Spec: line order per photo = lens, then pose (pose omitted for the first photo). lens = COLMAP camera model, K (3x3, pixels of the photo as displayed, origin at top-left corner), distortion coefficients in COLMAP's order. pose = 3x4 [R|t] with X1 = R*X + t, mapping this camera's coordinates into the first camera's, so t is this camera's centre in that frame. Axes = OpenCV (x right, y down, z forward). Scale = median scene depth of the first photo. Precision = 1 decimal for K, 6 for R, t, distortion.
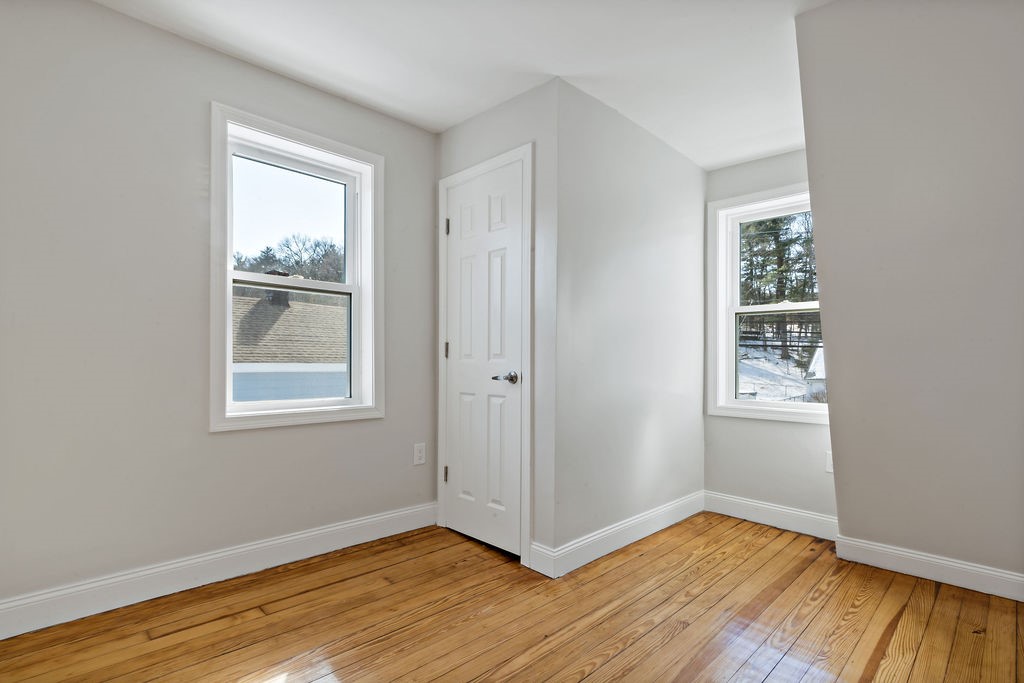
lens RADIAL K [[504.8, 0, 512.0], [0, 504.8, 341.5], [0, 0, 1]] dist [-0.000853, 0.000044]
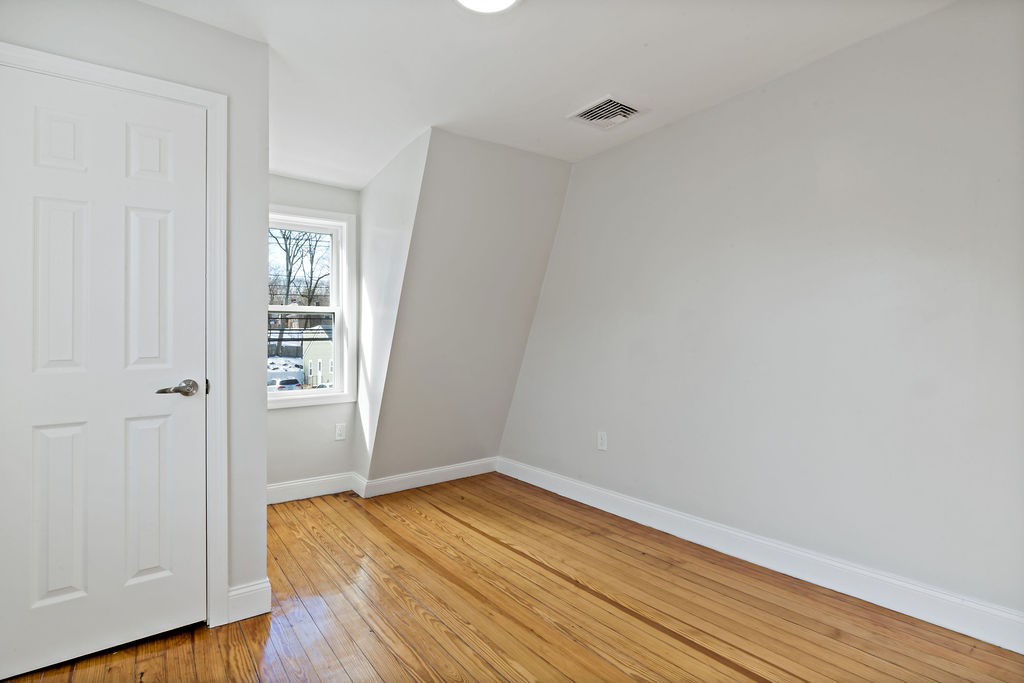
lens RADIAL K [[499.8, 0, 512.0], [0, 499.8, 341.5], [0, 0, 1]] dist [0.001681, 0.000666]
pose [[0.155432, -0.003266, 0.987841, -0.643323], [-0.006420, 0.999970, 0.004317, -0.002127], [-0.987826, -0.007013, 0.155406, 0.417319]]
